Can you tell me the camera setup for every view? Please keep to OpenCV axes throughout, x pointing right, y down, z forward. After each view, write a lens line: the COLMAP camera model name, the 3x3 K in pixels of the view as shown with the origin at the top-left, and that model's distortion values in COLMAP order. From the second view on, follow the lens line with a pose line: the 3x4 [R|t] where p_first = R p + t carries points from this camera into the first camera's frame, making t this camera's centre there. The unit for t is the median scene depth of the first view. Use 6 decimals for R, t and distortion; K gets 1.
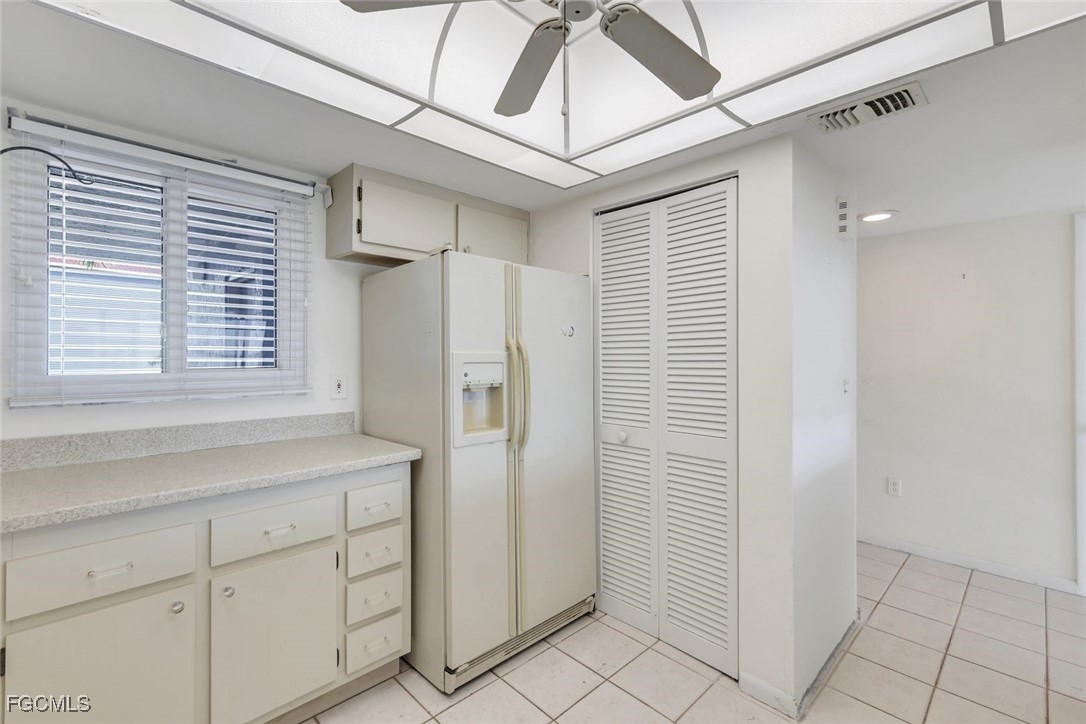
lens RADIAL K [[475.9, 0, 543.6], [0, 475.9, 349.4], [0, 0, 1]] dist [0.000125, -0.000006]
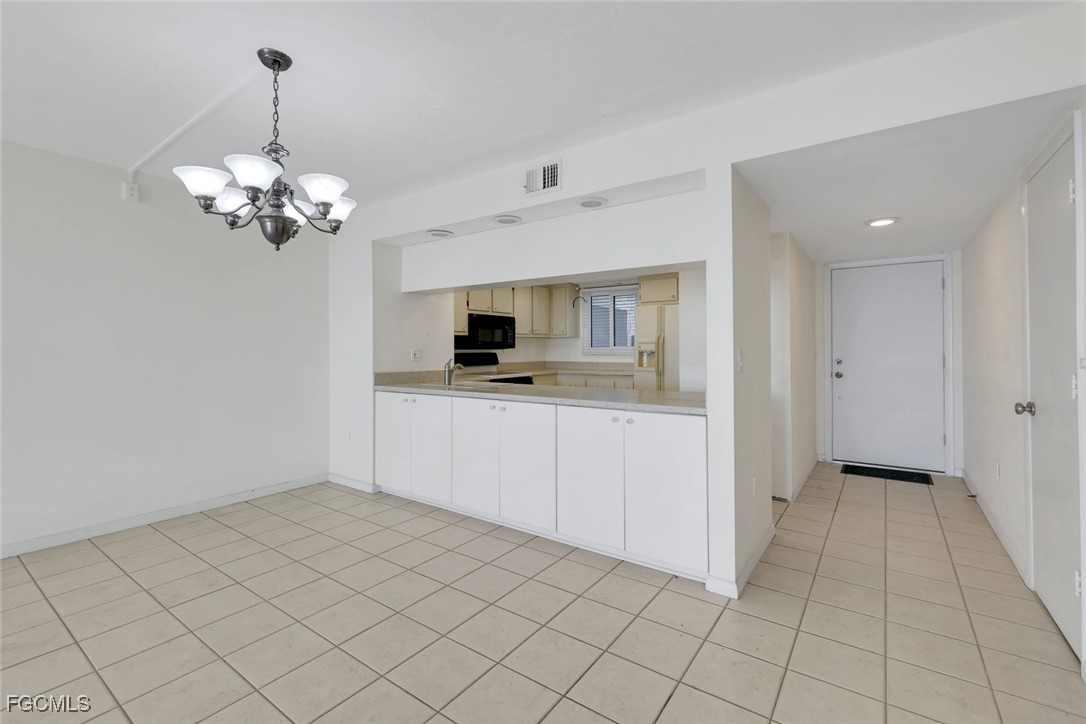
lens RADIAL K [[475.9, 0, 543.6], [0, 475.9, 349.4], [0, 0, 1]] dist [0.000125, -0.000006]
pose [[0.180901, -0.003373, -0.983496, 2.530018], [0.014732, 0.999891, -0.000720, 0.058509], [0.983391, -0.014359, 0.180931, -0.111631]]
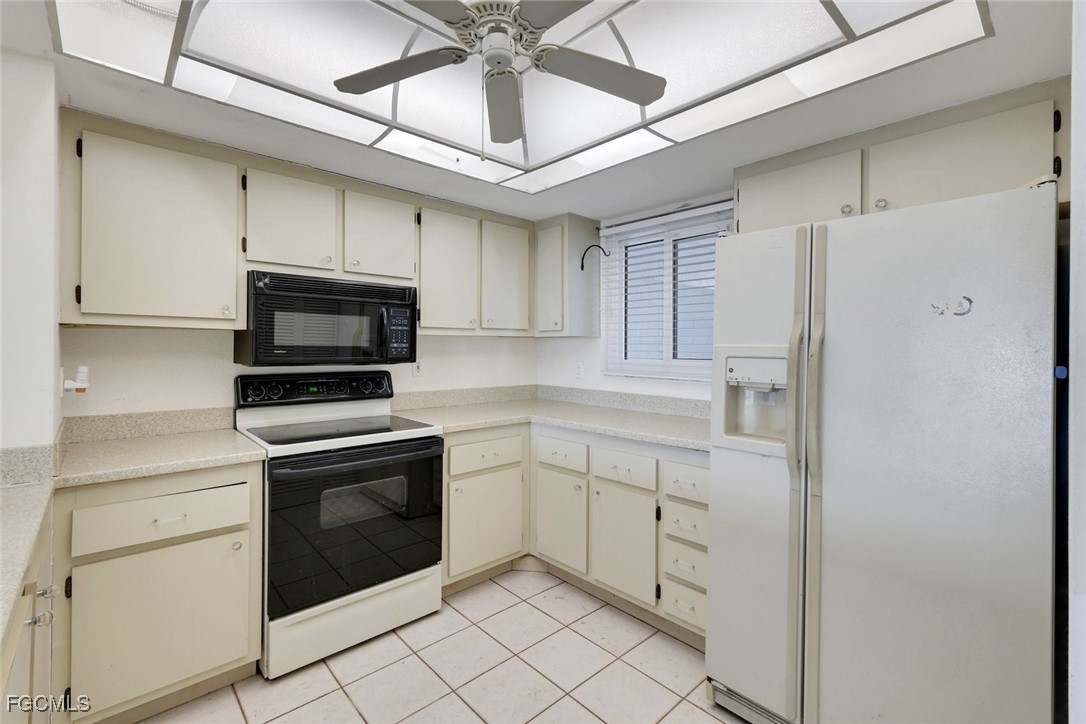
lens RADIAL K [[475.9, 0, 543.6], [0, 475.9, 349.4], [0, 0, 1]] dist [0.000125, -0.000006]
pose [[-0.023271, -0.001547, -0.999728, 0.723133], [0.001828, 0.999997, -0.001590, 0.014201], [0.999728, -0.001864, -0.023268, 0.642865]]
